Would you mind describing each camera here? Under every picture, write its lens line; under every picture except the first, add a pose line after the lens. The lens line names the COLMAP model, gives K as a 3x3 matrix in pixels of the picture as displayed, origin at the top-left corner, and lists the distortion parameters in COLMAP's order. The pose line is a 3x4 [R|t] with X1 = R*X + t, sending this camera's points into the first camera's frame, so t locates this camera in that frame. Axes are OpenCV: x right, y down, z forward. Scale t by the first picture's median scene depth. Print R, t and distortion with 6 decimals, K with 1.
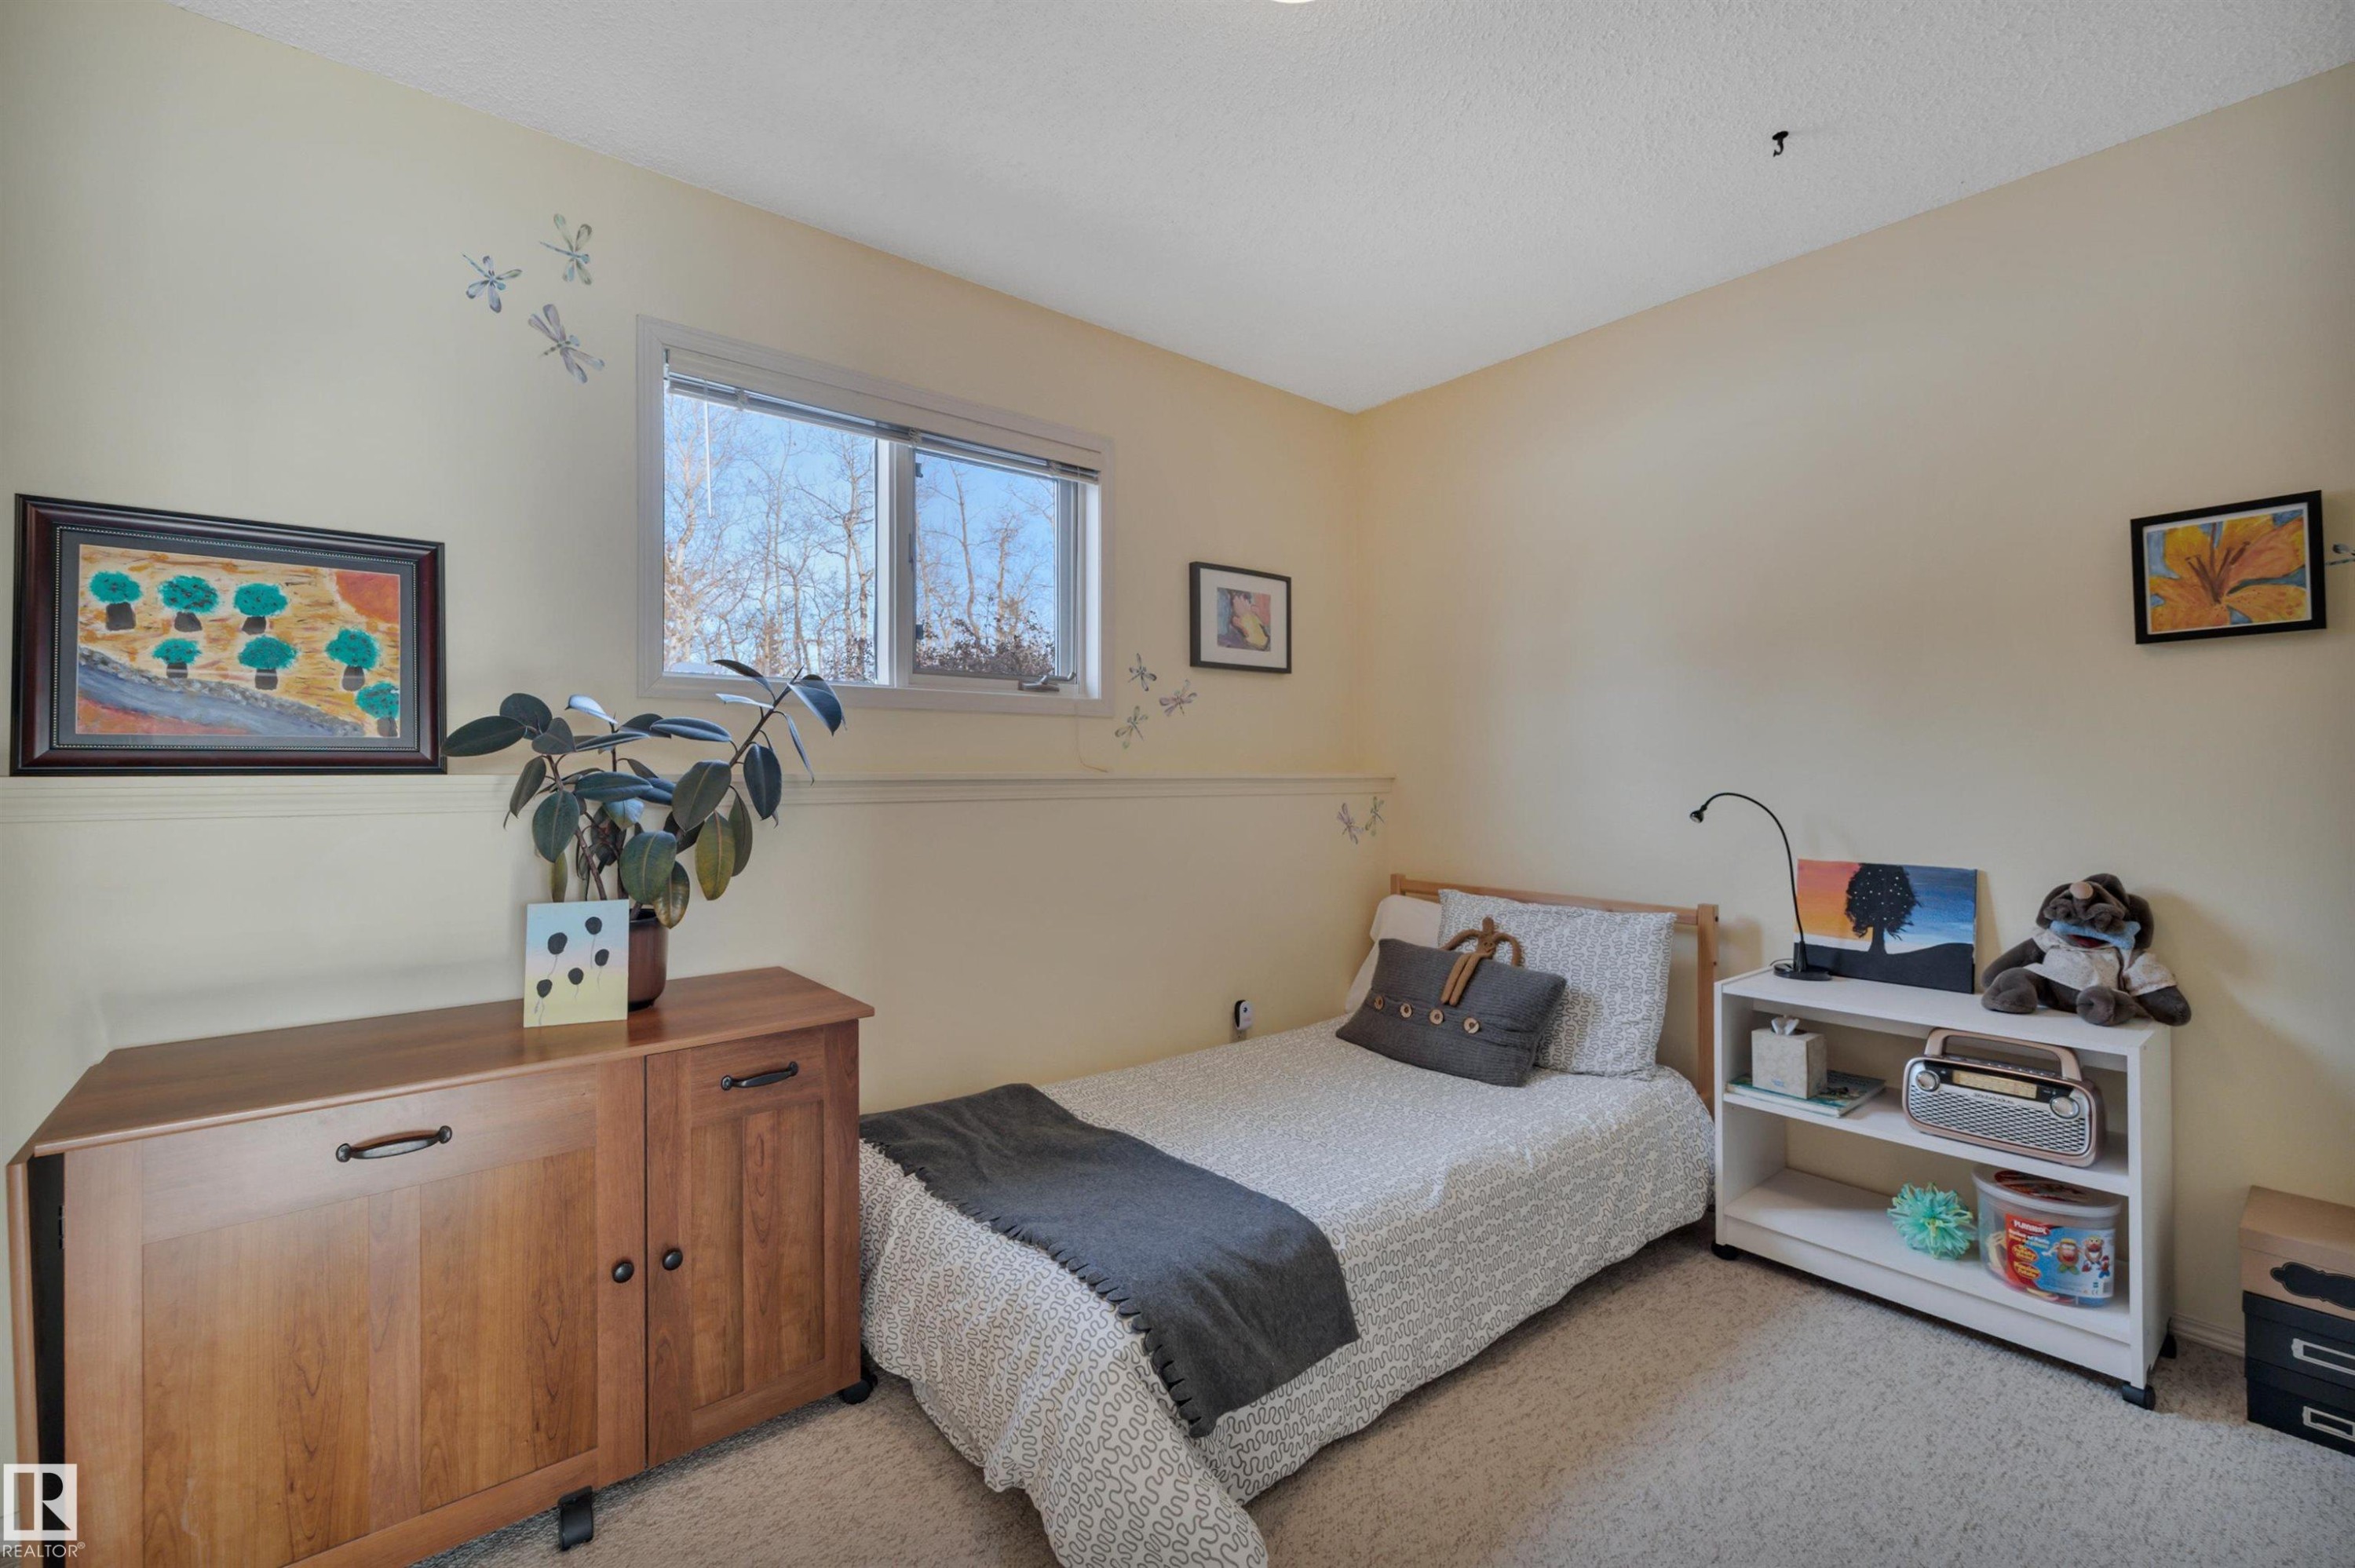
lens RADIAL K [[988.8, 0, 1166.1], [0, 988.8, 769.5], [0, 0, 1]] dist [0.005088, -0.000429]
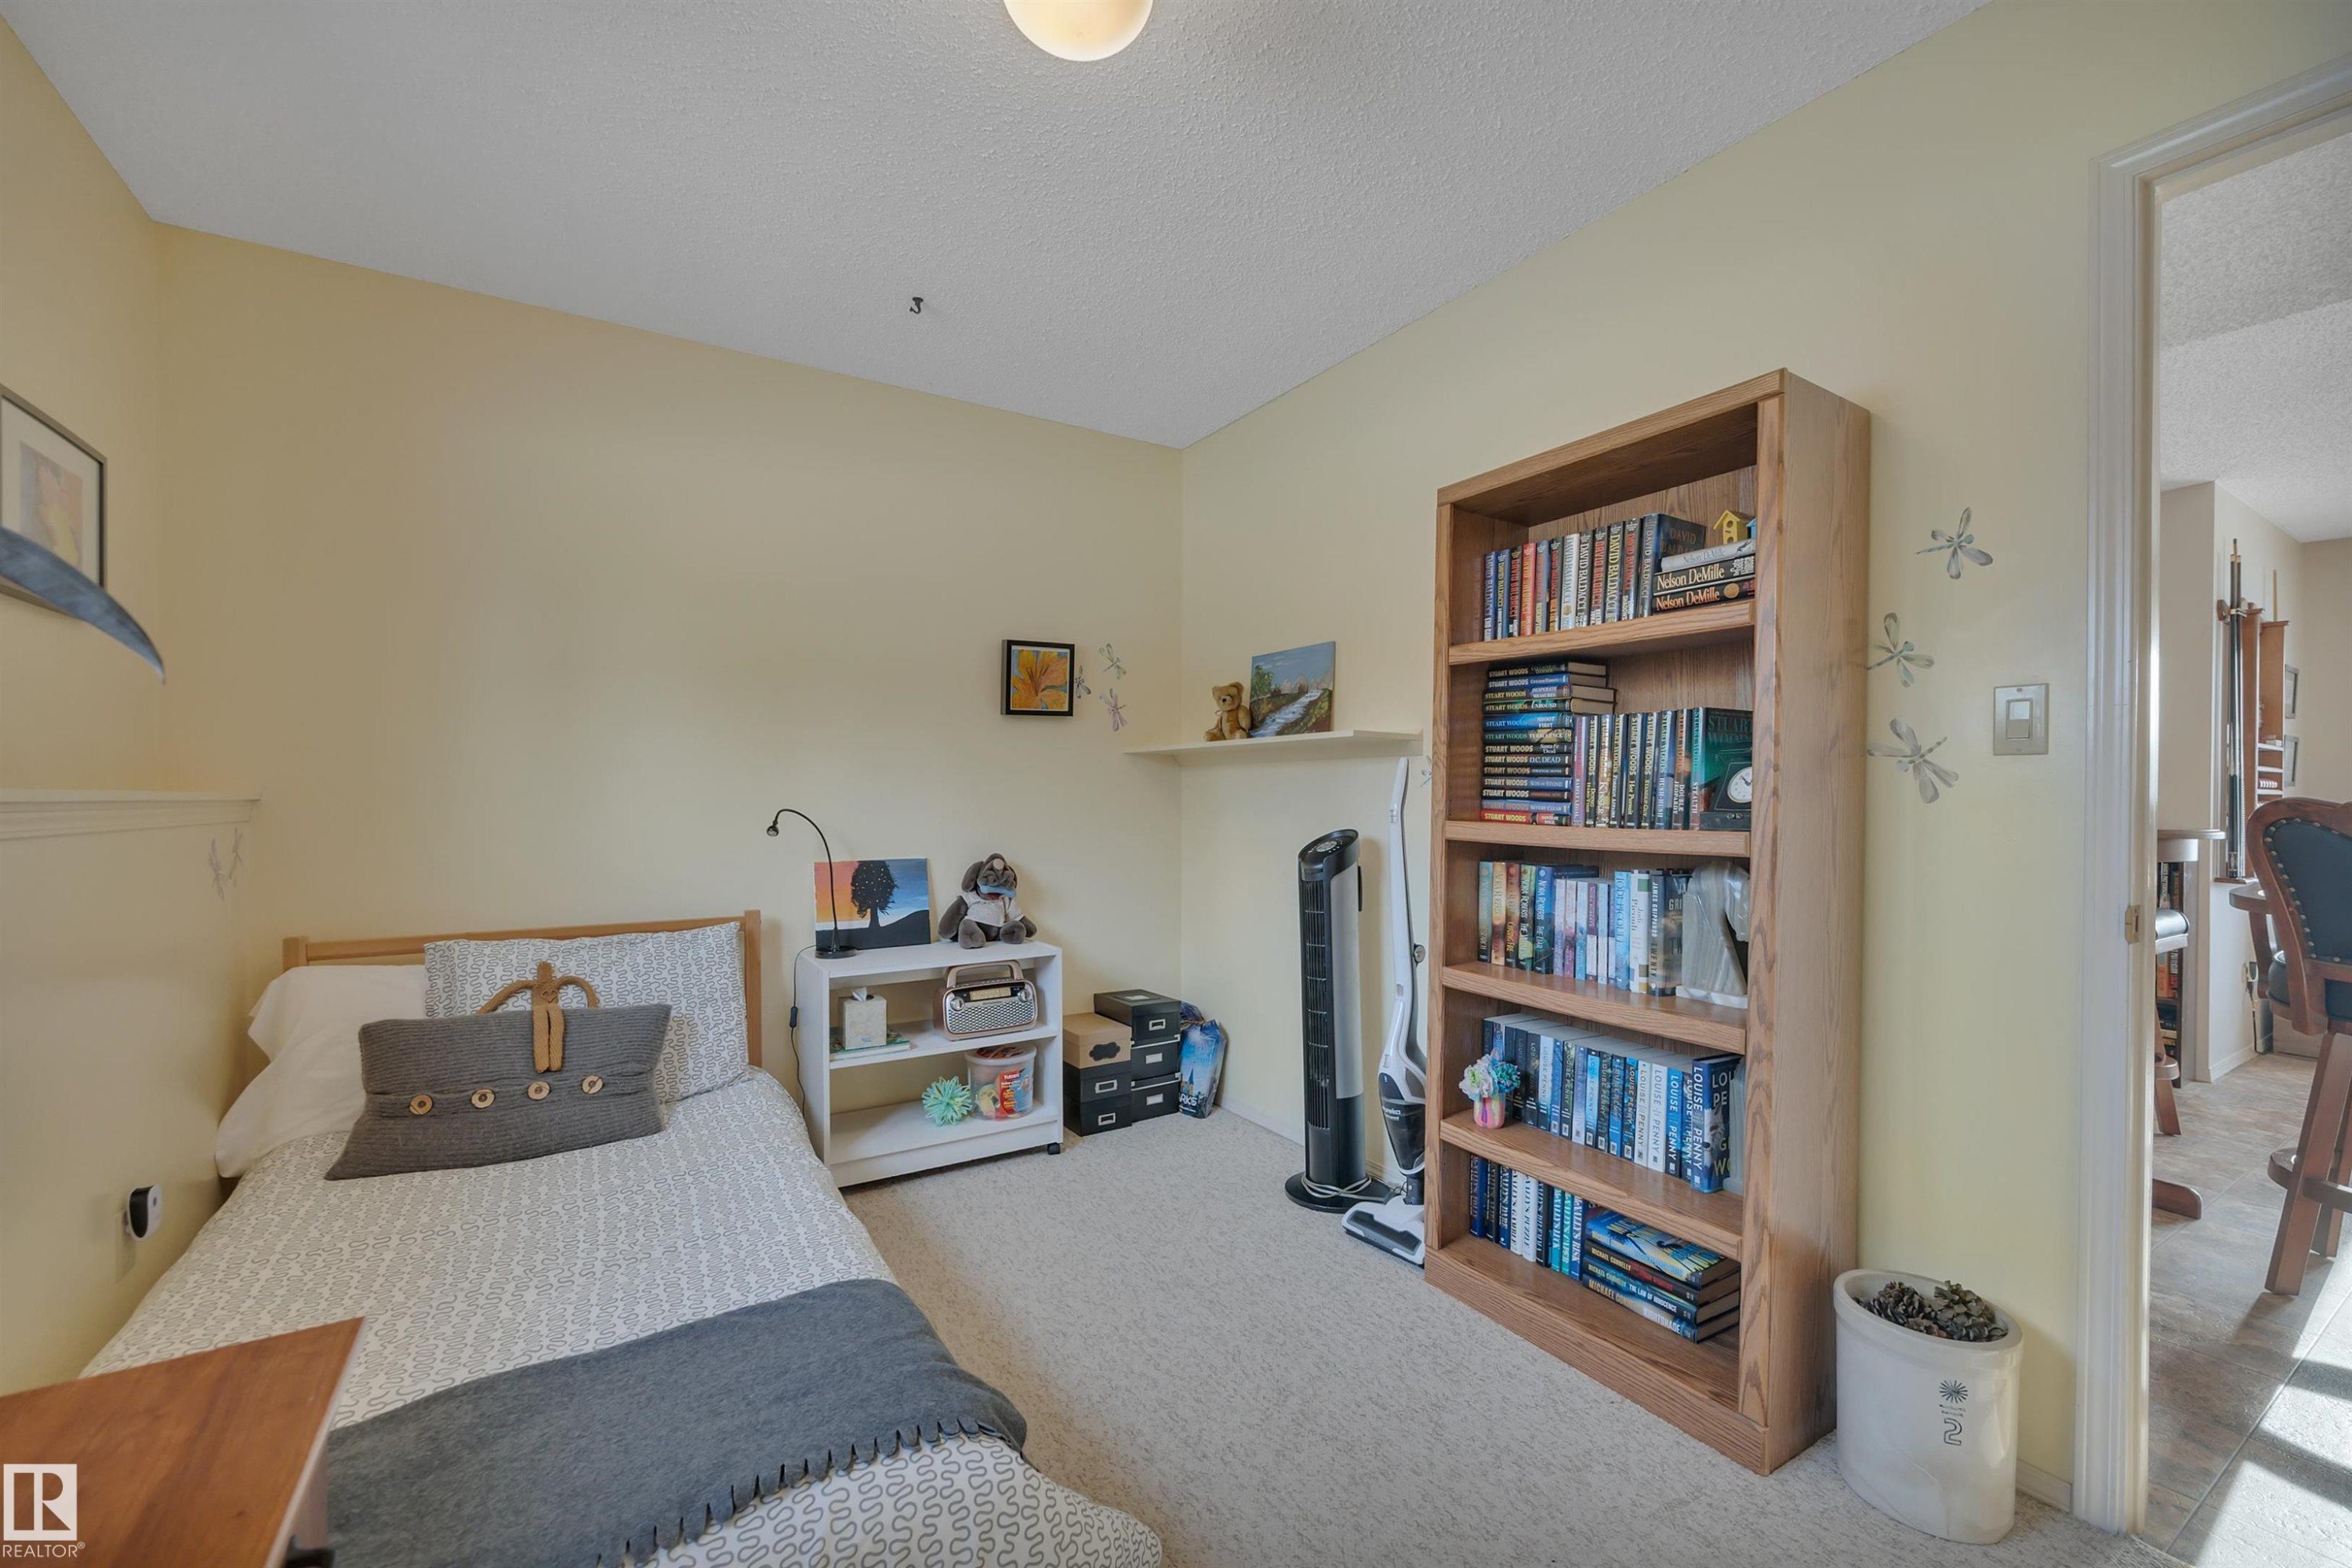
lens RADIAL K [[949.0, 0, 1163.1], [0, 949.0, 794.3], [0, 0, 1]] dist [0.000496, -0.000466]
pose [[0.150298, -0.002324, 0.988638, -0.499860], [-0.003114, 0.999991, 0.002824, 0.002153], [-0.988636, -0.003503, 0.150290, 0.442244]]
